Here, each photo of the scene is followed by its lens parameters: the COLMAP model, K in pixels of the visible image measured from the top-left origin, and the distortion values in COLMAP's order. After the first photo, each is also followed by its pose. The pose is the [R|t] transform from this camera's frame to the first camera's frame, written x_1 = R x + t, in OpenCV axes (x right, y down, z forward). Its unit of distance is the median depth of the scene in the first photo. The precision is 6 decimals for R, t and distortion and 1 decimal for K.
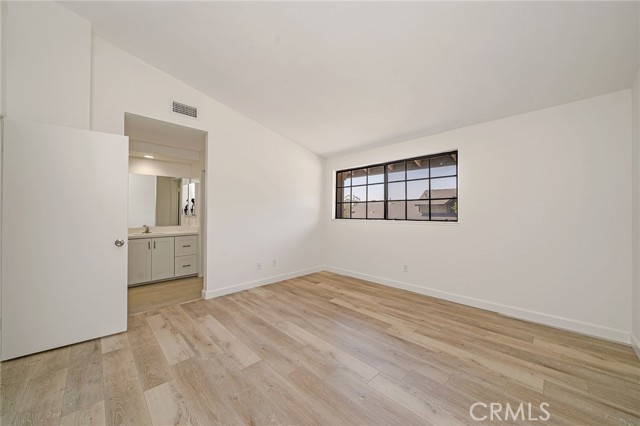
lens RADIAL K [[239.7, 0, 319.8], [0, 239.7, 208.7], [0, 0, 1]] dist [0.000768, -0.000708]
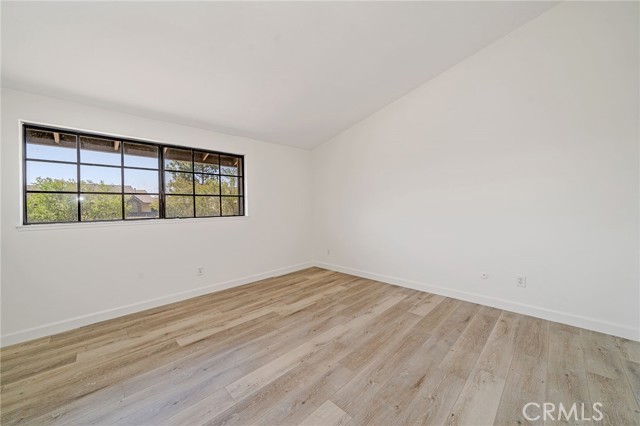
lens RADIAL K [[239.7, 0, 319.7], [0, 239.7, 212.3], [0, 0, 1]] dist [0.000768, -0.000708]
pose [[-0.025321, -0.018579, 0.999507, -0.705236], [0.003016, 0.999821, 0.018661, 0.016345], [-0.999675, 0.003487, -0.025260, 0.745089]]
